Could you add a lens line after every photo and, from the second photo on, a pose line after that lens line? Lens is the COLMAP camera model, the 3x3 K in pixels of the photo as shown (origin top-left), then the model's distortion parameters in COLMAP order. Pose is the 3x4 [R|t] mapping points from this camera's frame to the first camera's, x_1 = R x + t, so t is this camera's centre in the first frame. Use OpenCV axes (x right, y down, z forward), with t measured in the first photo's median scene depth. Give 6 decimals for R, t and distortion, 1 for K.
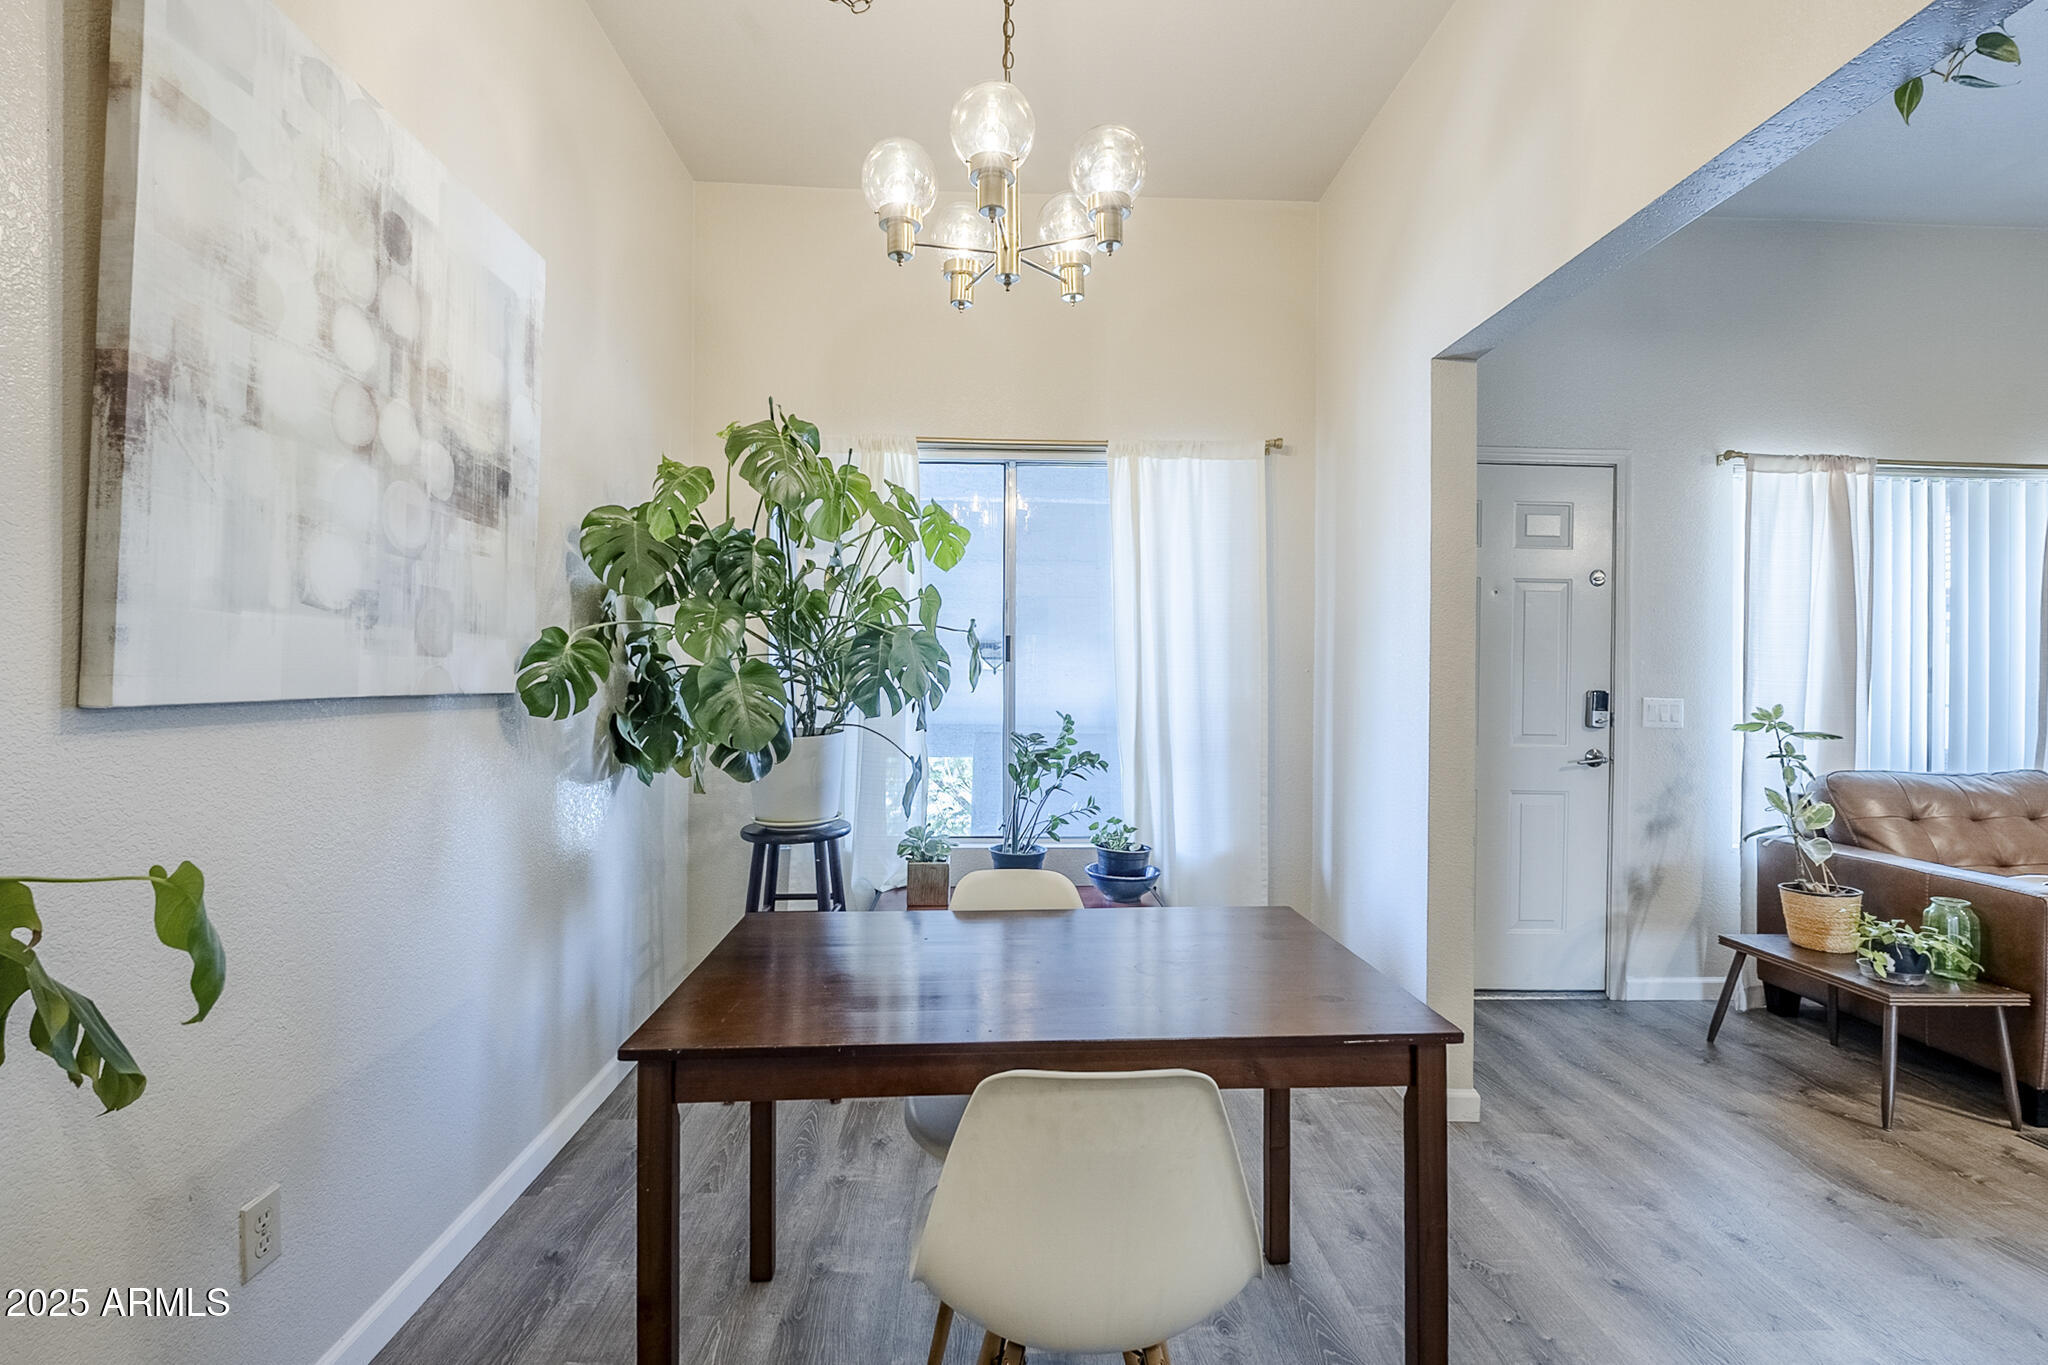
lens RADIAL K [[911.1, 0, 1025.4], [0, 911.1, 676.8], [0, 0, 1]] dist [-0.007418, 0.000468]
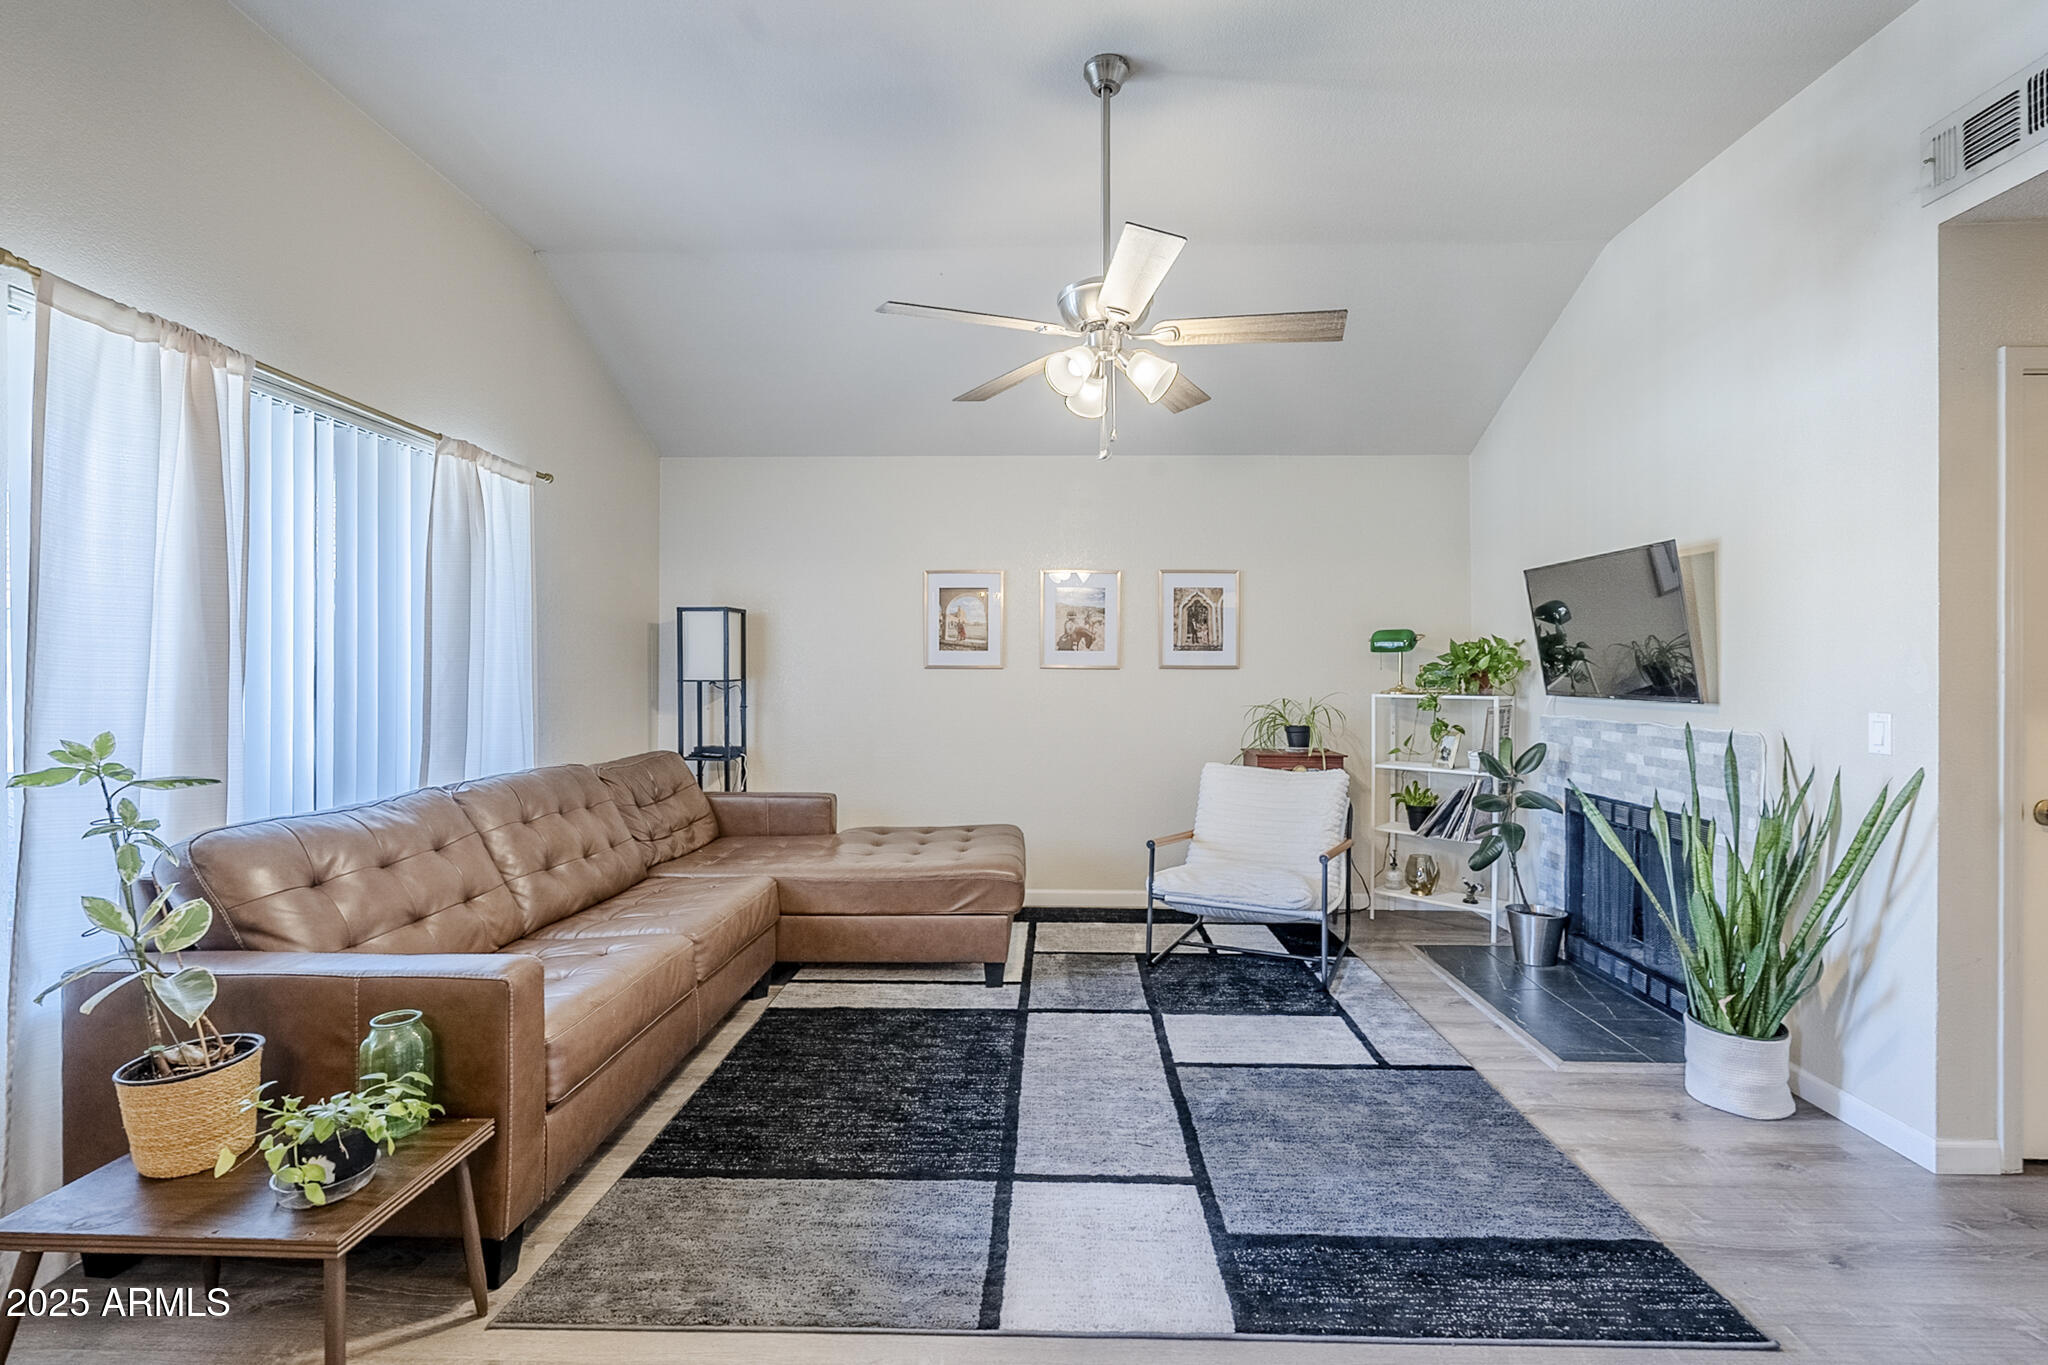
lens RADIAL K [[911.1, 0, 1022.3], [0, 911.1, 667.5], [0, 0, 1]] dist [-0.007418, 0.000468]
pose [[0.062702, -0.000547, 0.998032, 0.393583], [0.000935, 0.999999, 0.000490, -0.010186], [-0.998032, 0.000902, 0.062702, 0.507561]]
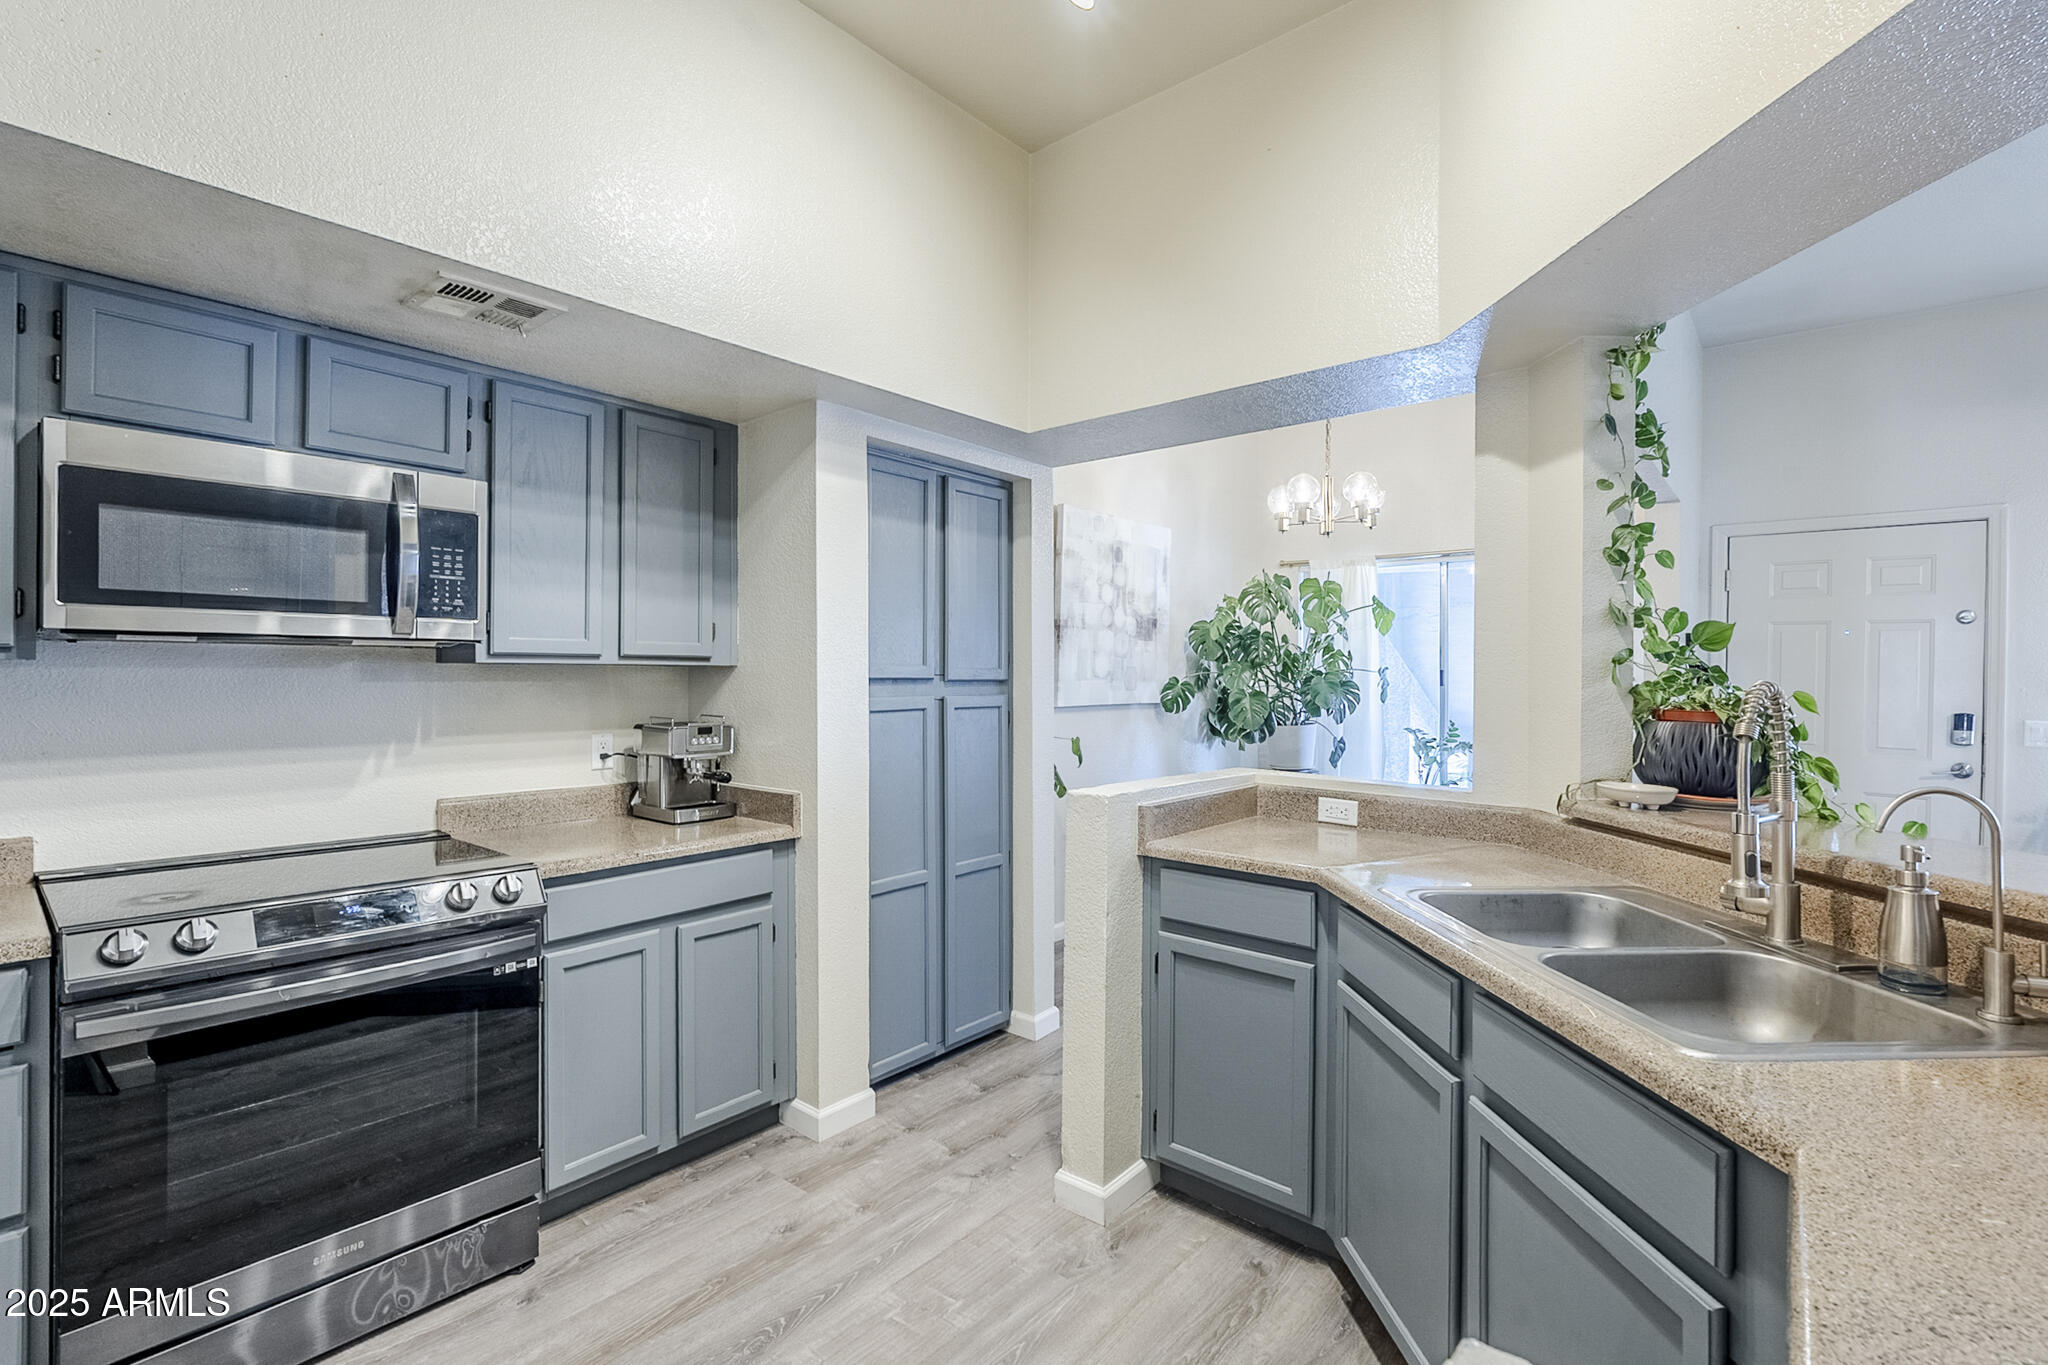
lens RADIAL K [[911.1, 0, 1022.9], [0, 911.1, 673.4], [0, 0, 1]] dist [-0.007418, 0.000468]
pose [[0.731813, -0.005208, -0.681486, 0.729681], [0.000080, 0.999971, -0.007555, -0.036963], [0.681505, 0.005474, 0.731793, -0.920199]]
